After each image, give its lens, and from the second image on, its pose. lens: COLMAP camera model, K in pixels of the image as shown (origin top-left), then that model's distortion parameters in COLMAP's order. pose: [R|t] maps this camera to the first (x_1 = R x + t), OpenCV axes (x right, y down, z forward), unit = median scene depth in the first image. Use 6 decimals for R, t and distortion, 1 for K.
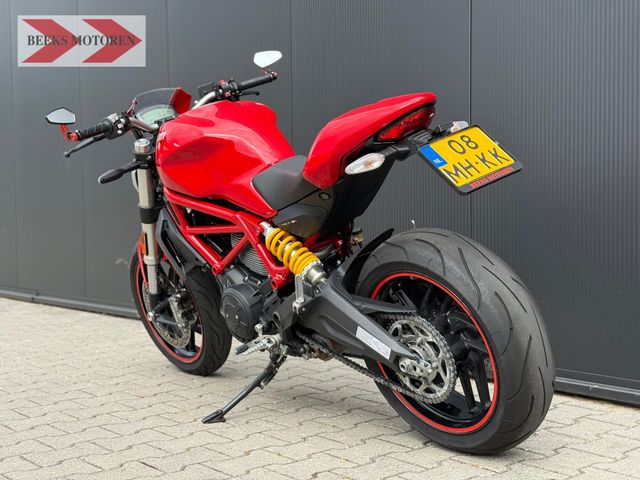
lens RADIAL K [[894.7, 0, 320.4], [0, 894.7, 242.3], [0, 0, 1]] dist [0.090827, 0.000000]
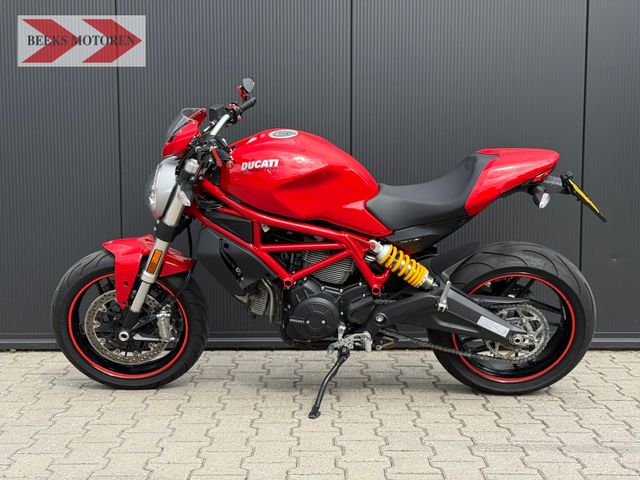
lens RADIAL K [[894.7, 0, 318.5], [0, 894.7, 236.2], [0, 0, 1]] dist [0.090827, 0.000000]
pose [[0.664454, -0.052849, 0.745458, -1.050598], [0.023485, 0.998480, 0.049853, -0.093276], [-0.746960, -0.015618, 0.664685, 0.269963]]
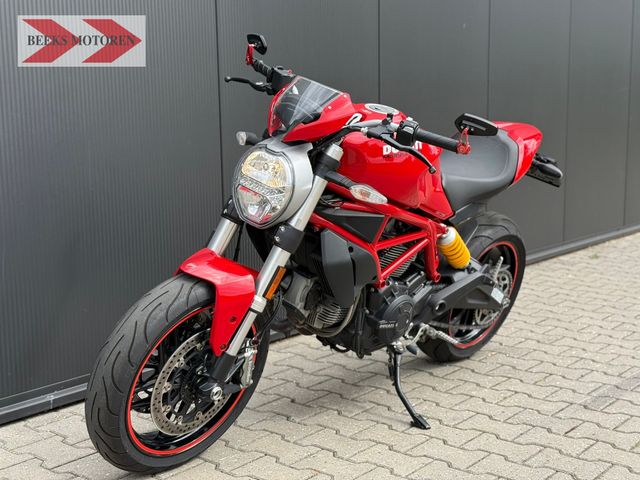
lens RADIAL K [[894.7, 0, 318.3], [0, 894.7, 240.9], [0, 0, 1]] dist [0.090827, 0.000000]
pose [[-0.163159, -0.131633, 0.977779, -1.180504], [0.045231, 0.989019, 0.140693, -0.173010], [-0.985562, 0.067182, -0.155413, 1.388395]]
